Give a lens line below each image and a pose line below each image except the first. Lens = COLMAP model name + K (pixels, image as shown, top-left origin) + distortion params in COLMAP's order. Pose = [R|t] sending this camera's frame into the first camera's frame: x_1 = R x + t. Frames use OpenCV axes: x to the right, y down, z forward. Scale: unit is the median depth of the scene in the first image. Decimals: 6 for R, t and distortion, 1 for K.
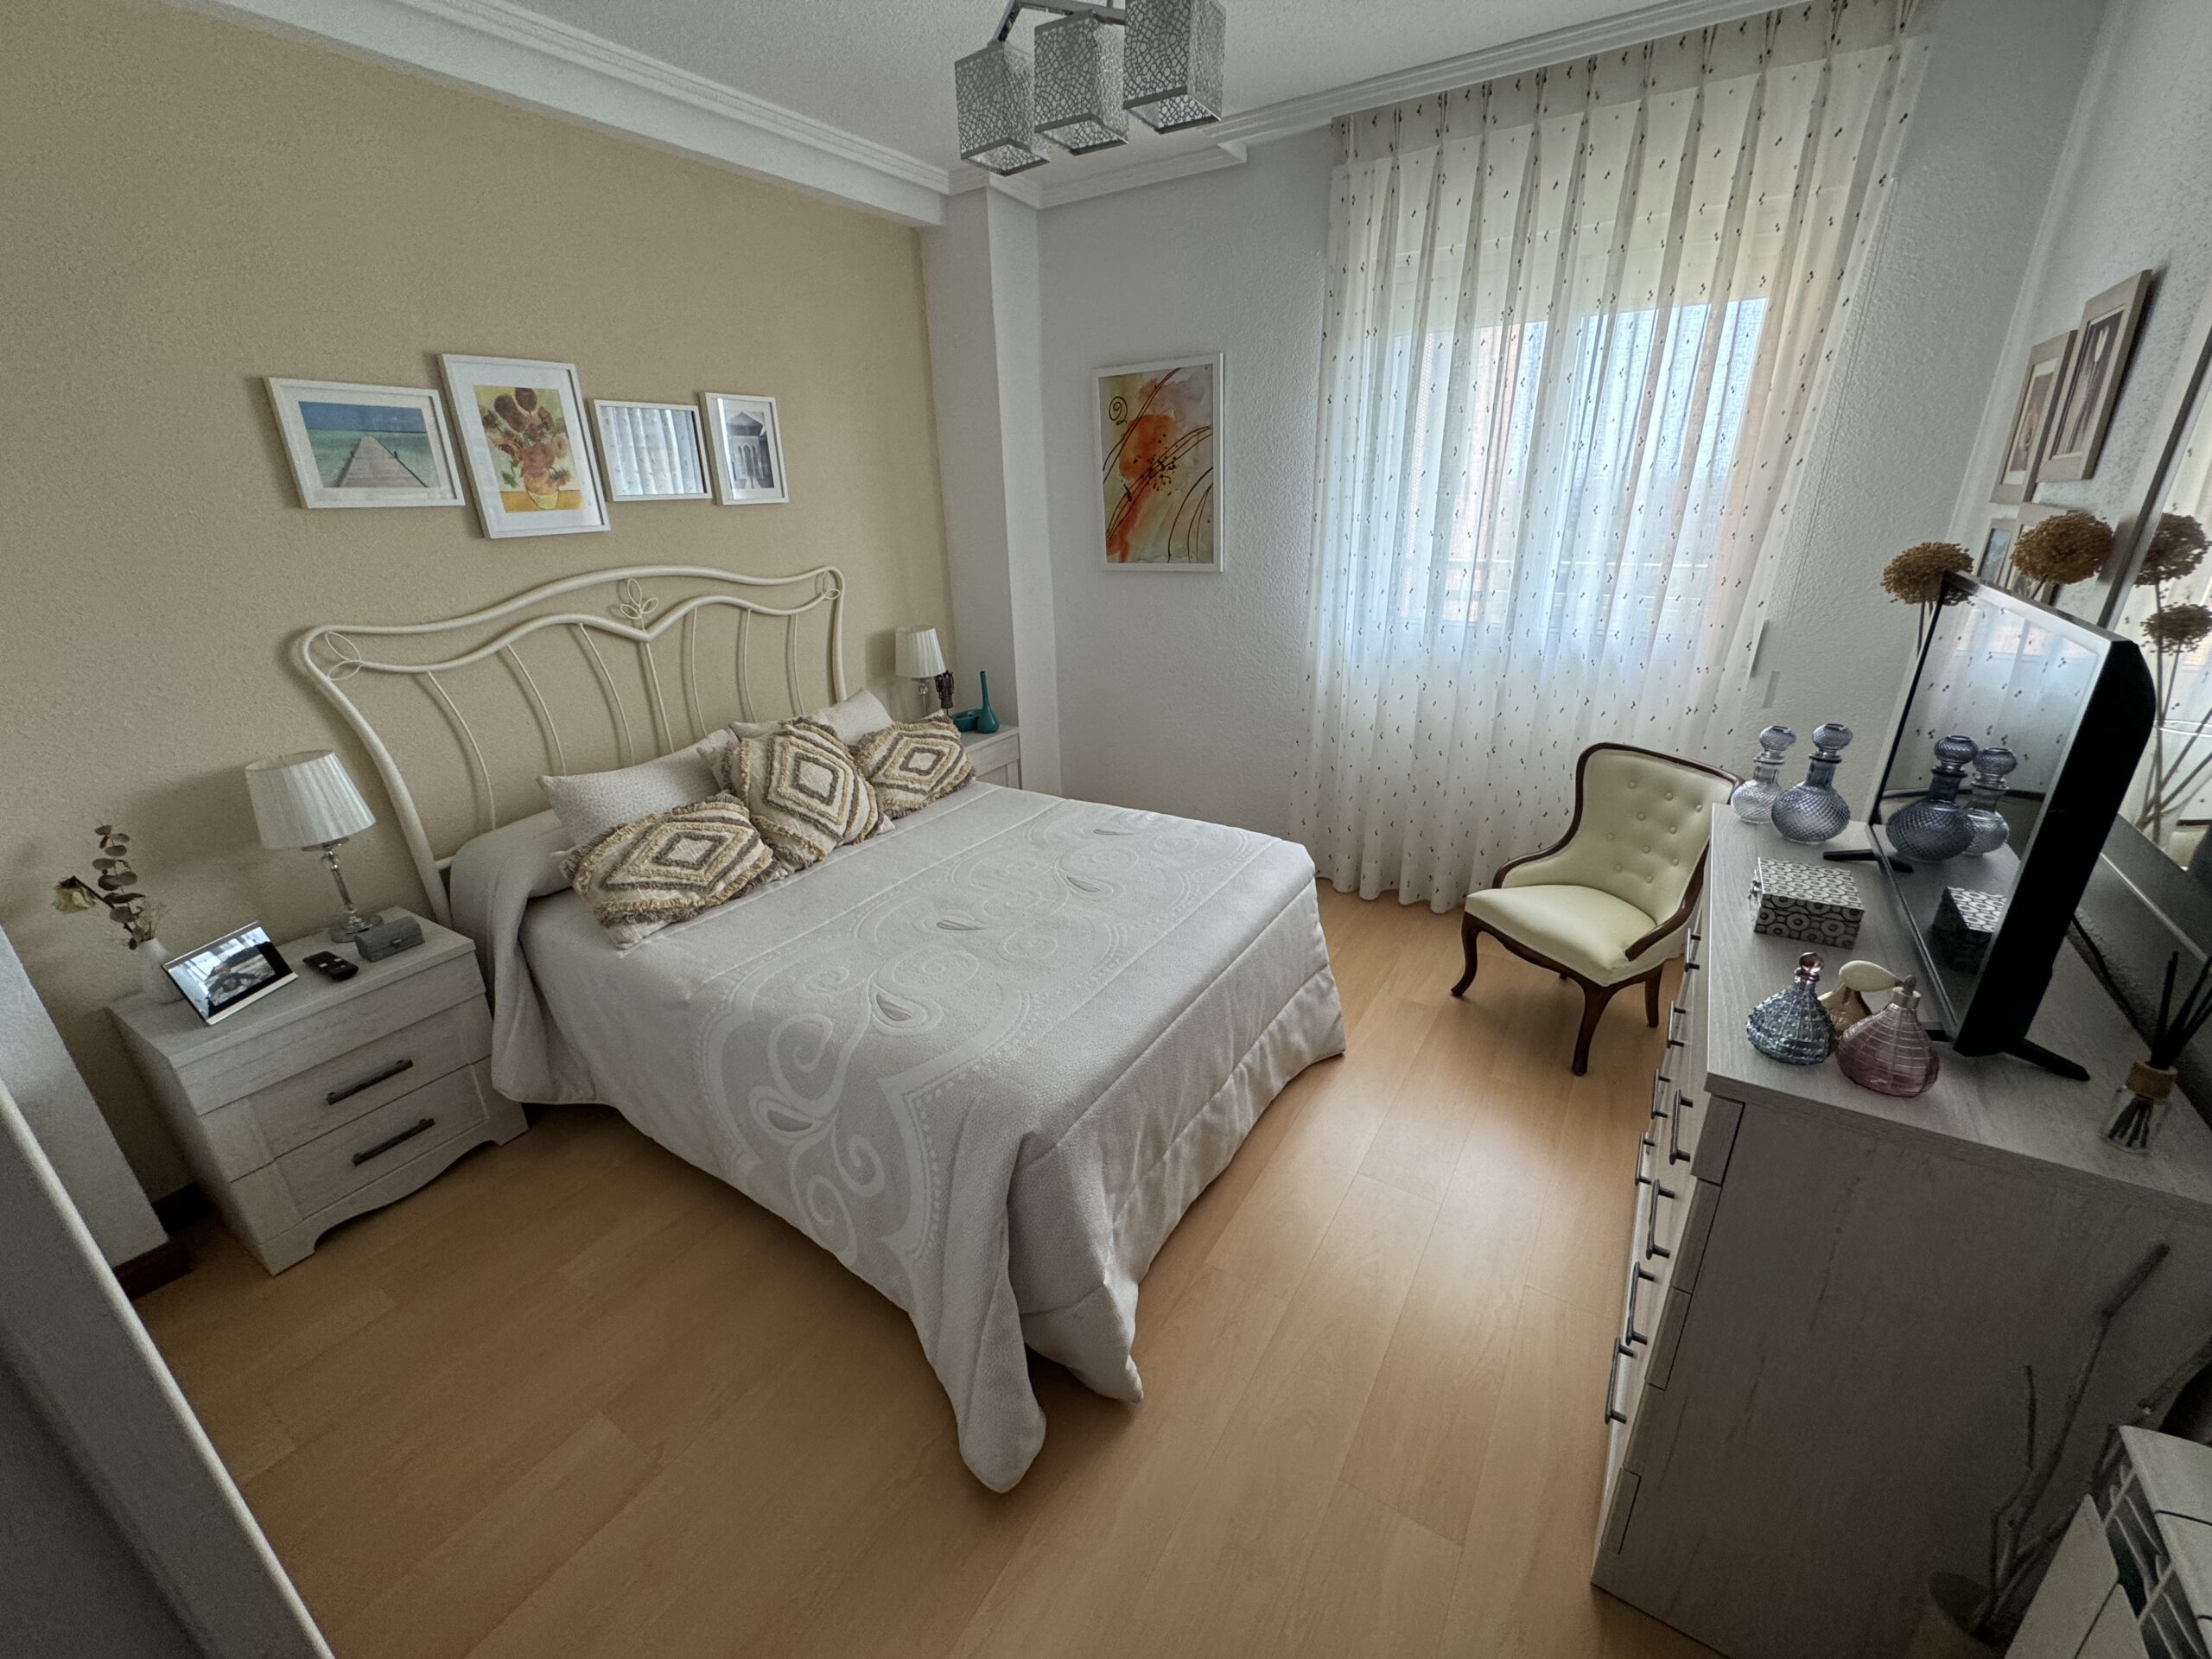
lens RADIAL K [[880.3, 0, 1115.7], [0, 880.3, 826.5], [0, 0, 1]] dist [-0.000688, -0.000120]
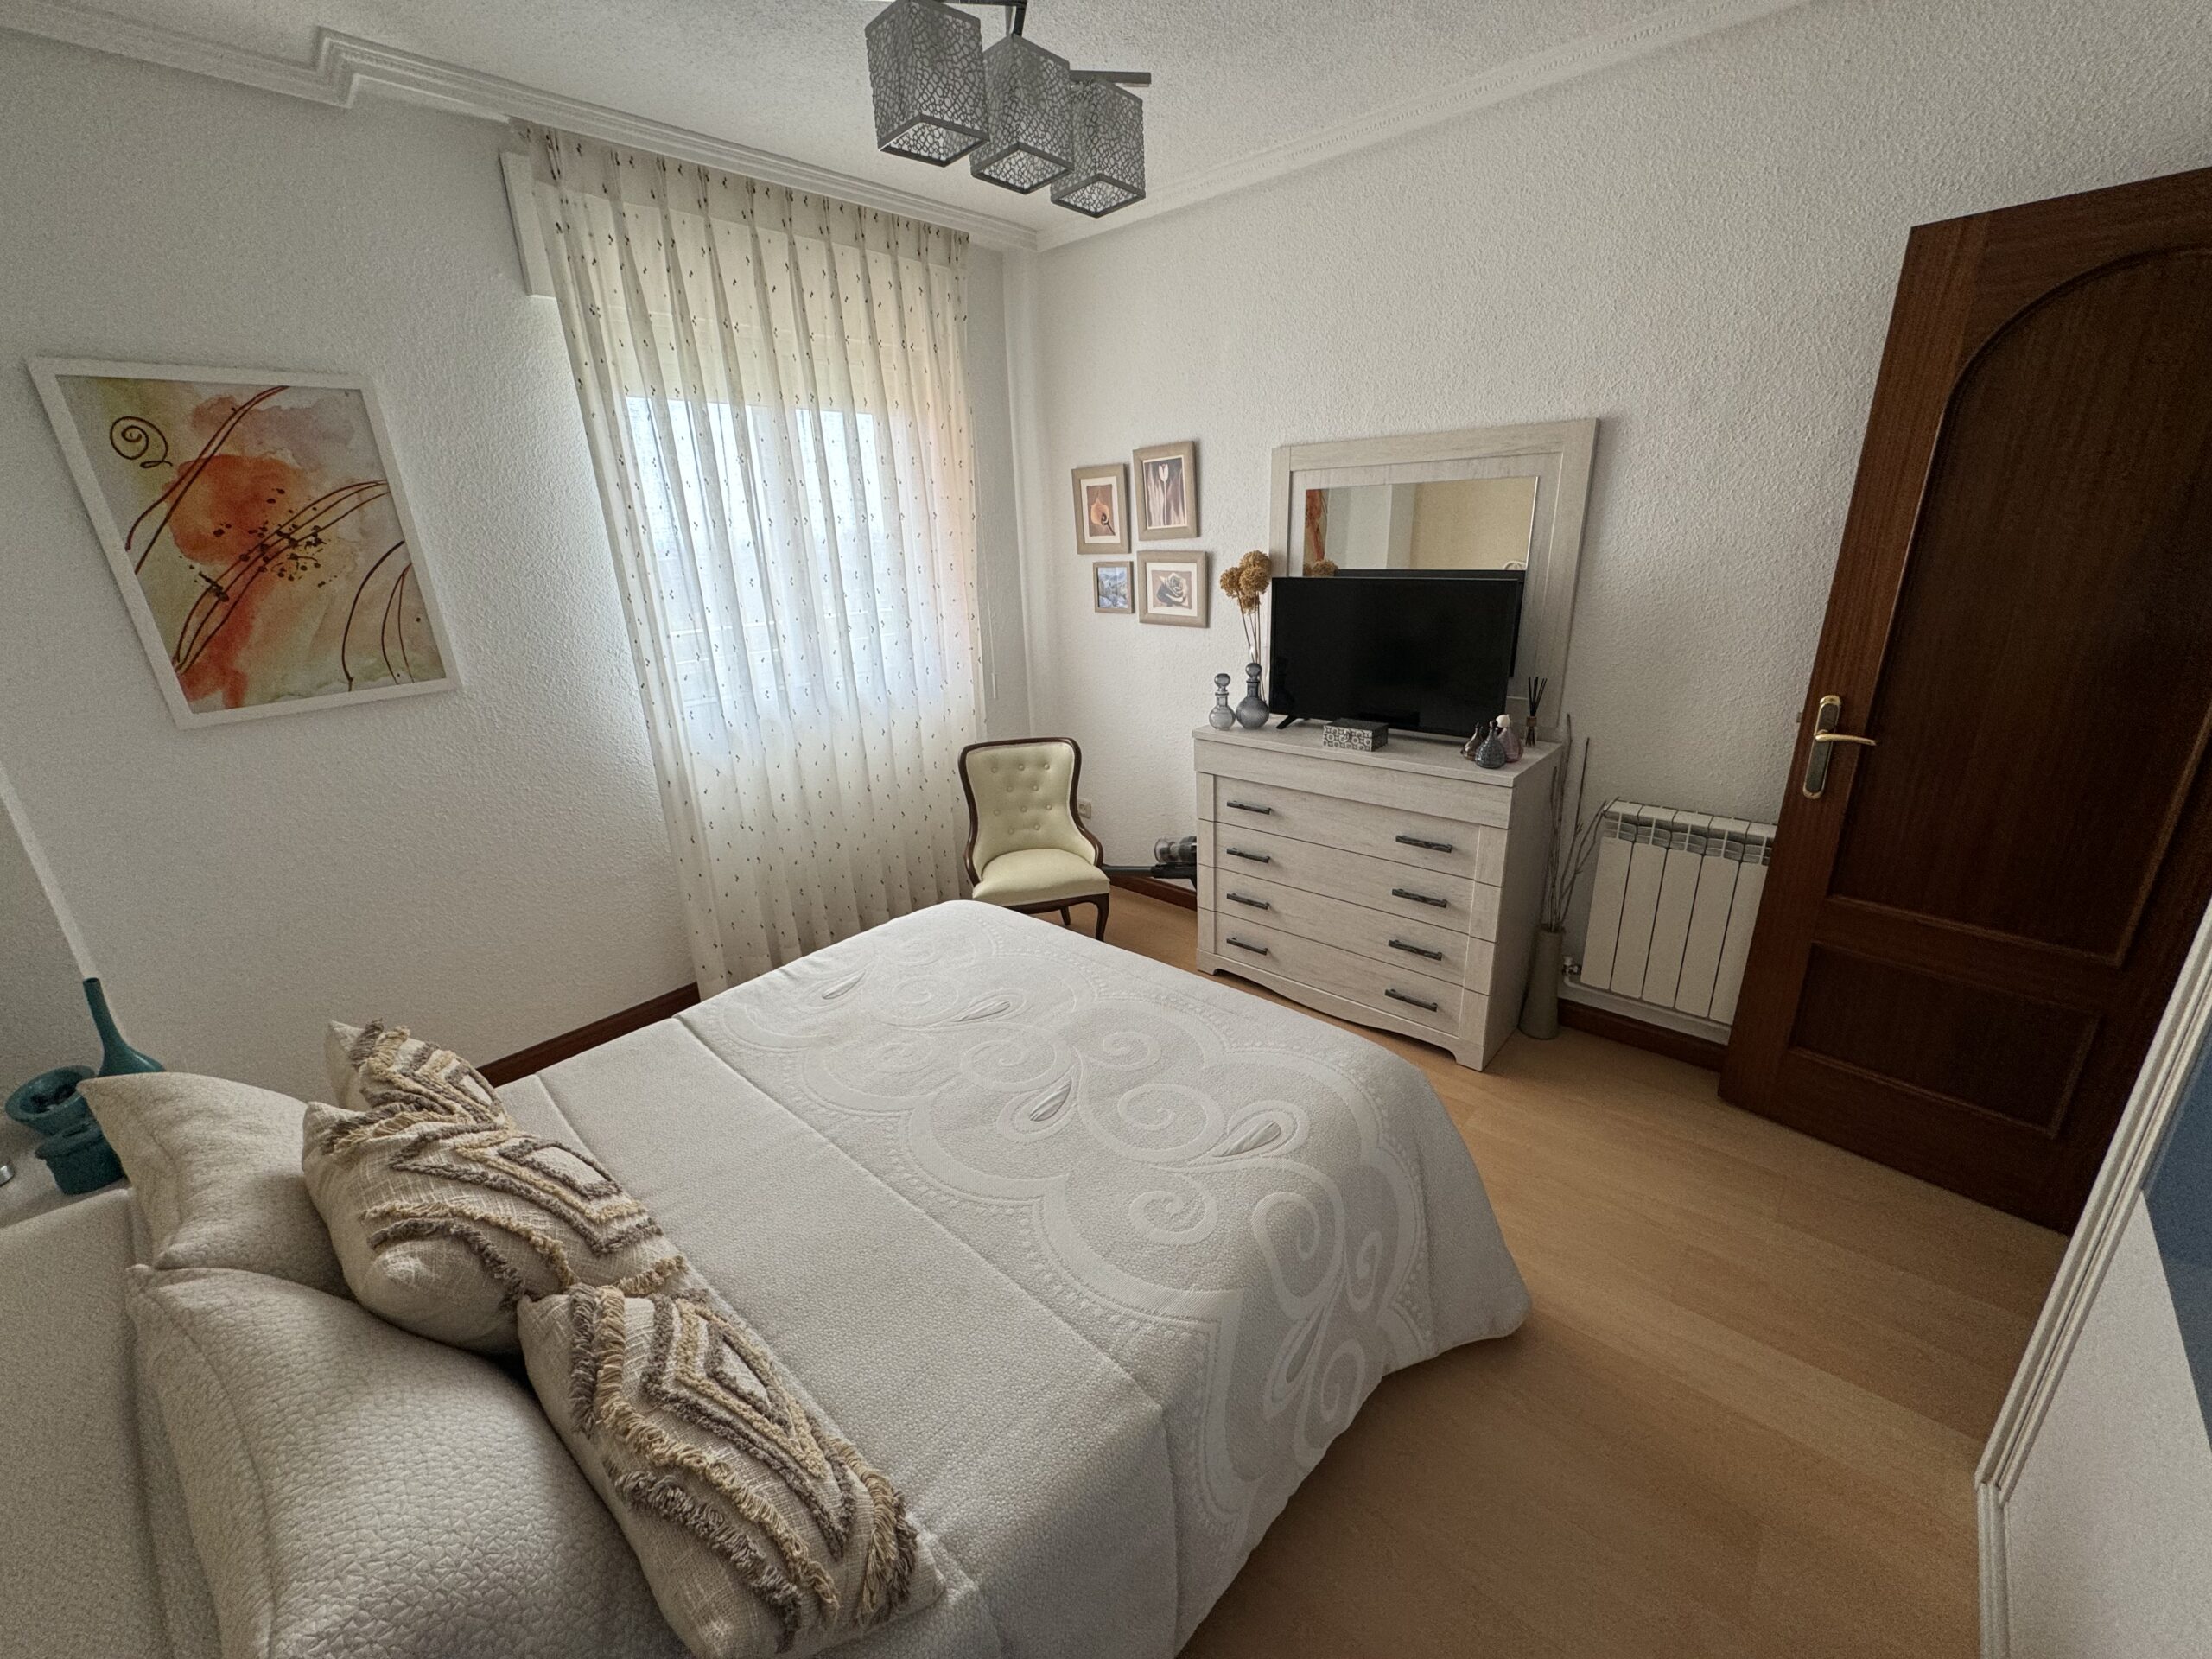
lens RADIAL K [[880.3, 0, 1101.6], [0, 880.3, 823.5], [0, 0, 1]] dist [-0.000688, -0.000120]
pose [[0.172545, -0.302956, 0.937254, -0.621249], [0.387091, 0.895826, 0.218302, -0.195234], [-0.905753, 0.325136, 0.271842, 0.508043]]
